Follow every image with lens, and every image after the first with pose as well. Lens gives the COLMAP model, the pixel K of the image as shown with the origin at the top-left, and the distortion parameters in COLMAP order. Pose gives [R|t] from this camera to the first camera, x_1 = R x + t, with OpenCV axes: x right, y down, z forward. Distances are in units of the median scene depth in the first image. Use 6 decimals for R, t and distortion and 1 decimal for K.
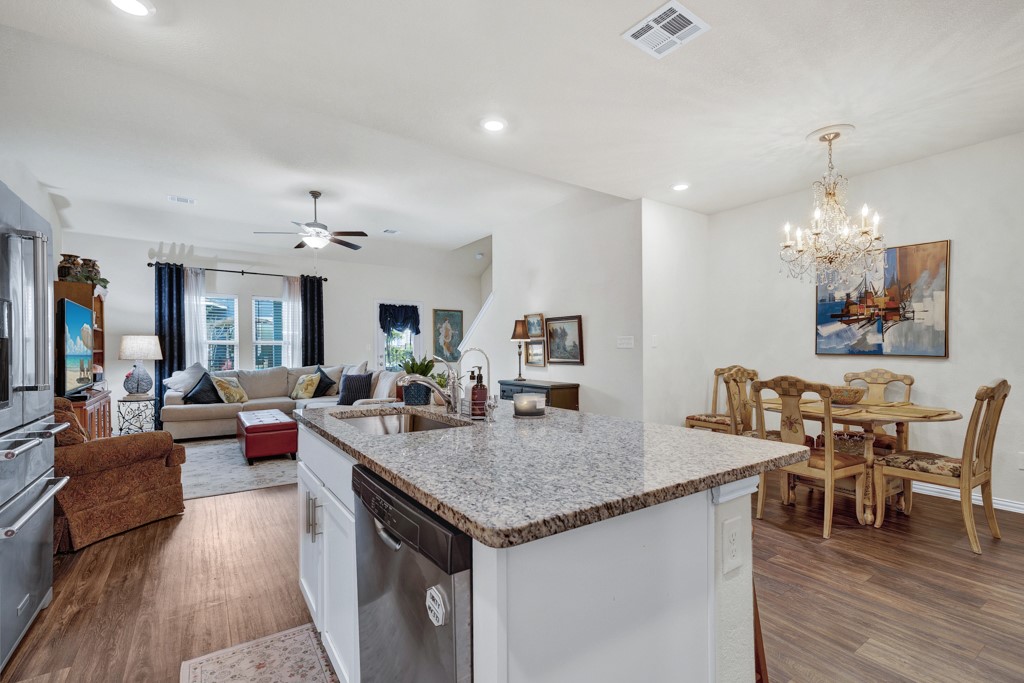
lens RADIAL K [[435.2, 0, 506.5], [0, 435.2, 355.4], [0, 0, 1]] dist [-0.014932, 0.000666]
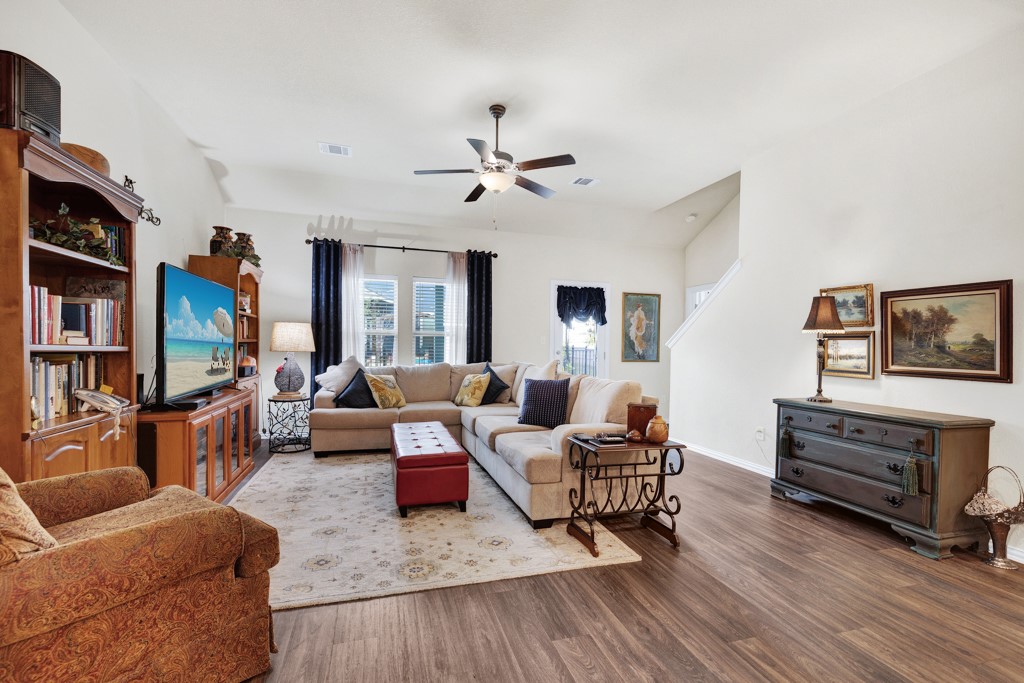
lens RADIAL K [[435.2, 0, 513.5], [0, 435.2, 352.7], [0, 0, 1]] dist [-0.014932, 0.000666]
pose [[0.951991, 0.021650, -0.305359, -0.181210], [-0.020193, 0.999765, 0.007929, -0.003170], [0.305459, -0.001383, 0.952204, 0.326043]]
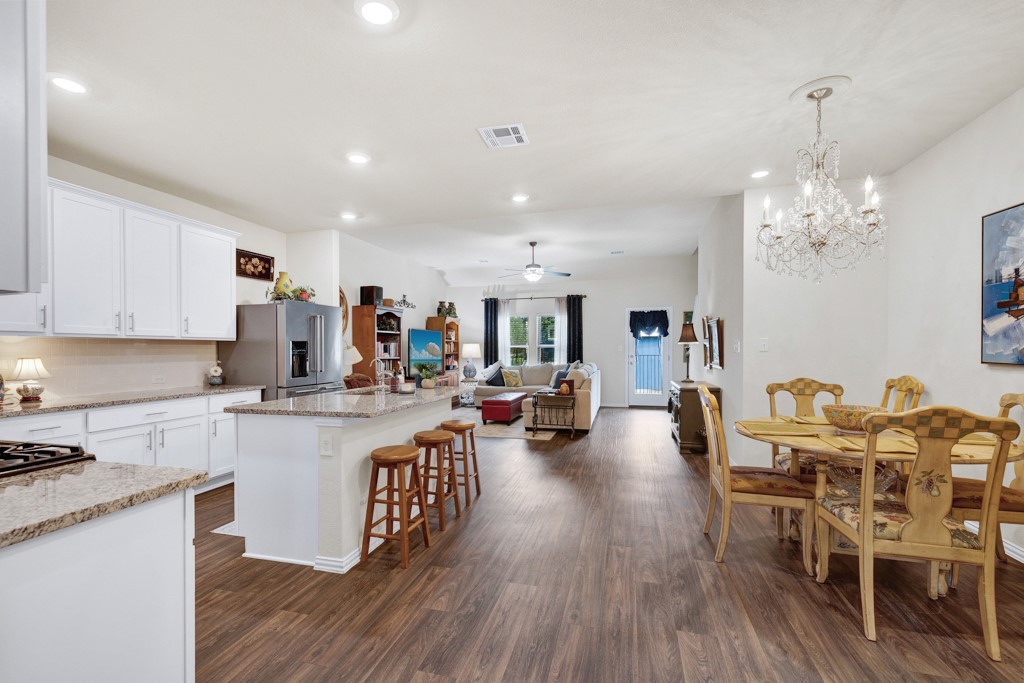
lens RADIAL K [[435.2, 0, 510.6], [0, 435.2, 348.0], [0, 0, 1]] dist [-0.014932, 0.000666]
pose [[0.636702, -0.005756, -0.771088, 0.574484], [-0.001130, 0.999964, -0.008398, -0.015115], [0.771109, 0.006218, 0.636673, 0.024263]]
